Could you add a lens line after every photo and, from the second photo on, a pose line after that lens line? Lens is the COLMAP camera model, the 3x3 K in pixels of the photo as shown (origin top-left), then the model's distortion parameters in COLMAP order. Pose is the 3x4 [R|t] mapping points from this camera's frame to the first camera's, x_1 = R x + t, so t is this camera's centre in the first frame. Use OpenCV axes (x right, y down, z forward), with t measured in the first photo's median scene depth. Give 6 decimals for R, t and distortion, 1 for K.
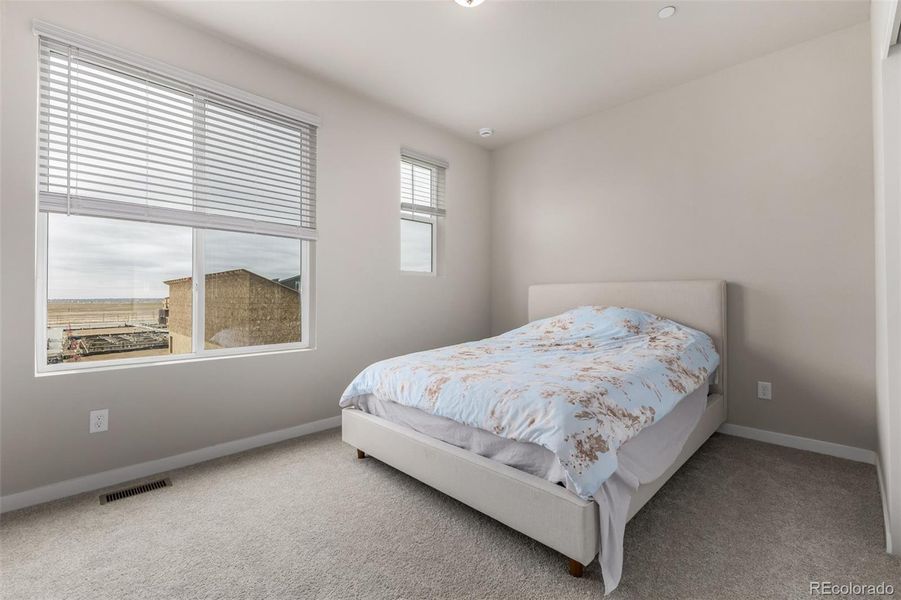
lens RADIAL K [[387.6, 0, 451.0], [0, 387.6, 298.5], [0, 0, 1]] dist [0.011684, -0.000661]
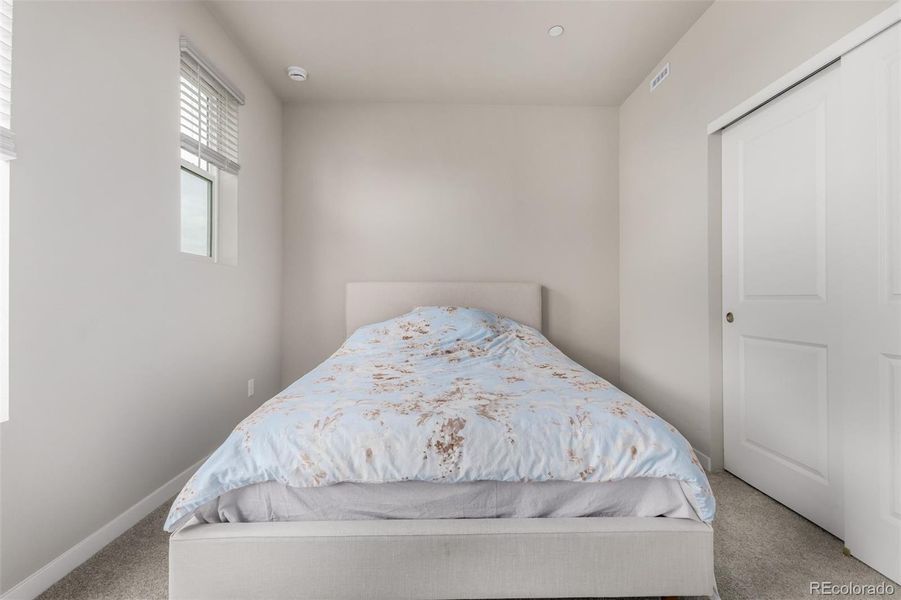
lens RADIAL K [[387.6, 0, 451.0], [0, 387.6, 298.5], [0, 0, 1]] dist [0.011684, -0.000661]
pose [[0.691668, 0.000080, 0.722216, -0.495006], [0.000862, 0.999999, -0.000937, 0.001449], [-0.722216, 0.001270, 0.691667, 0.557695]]
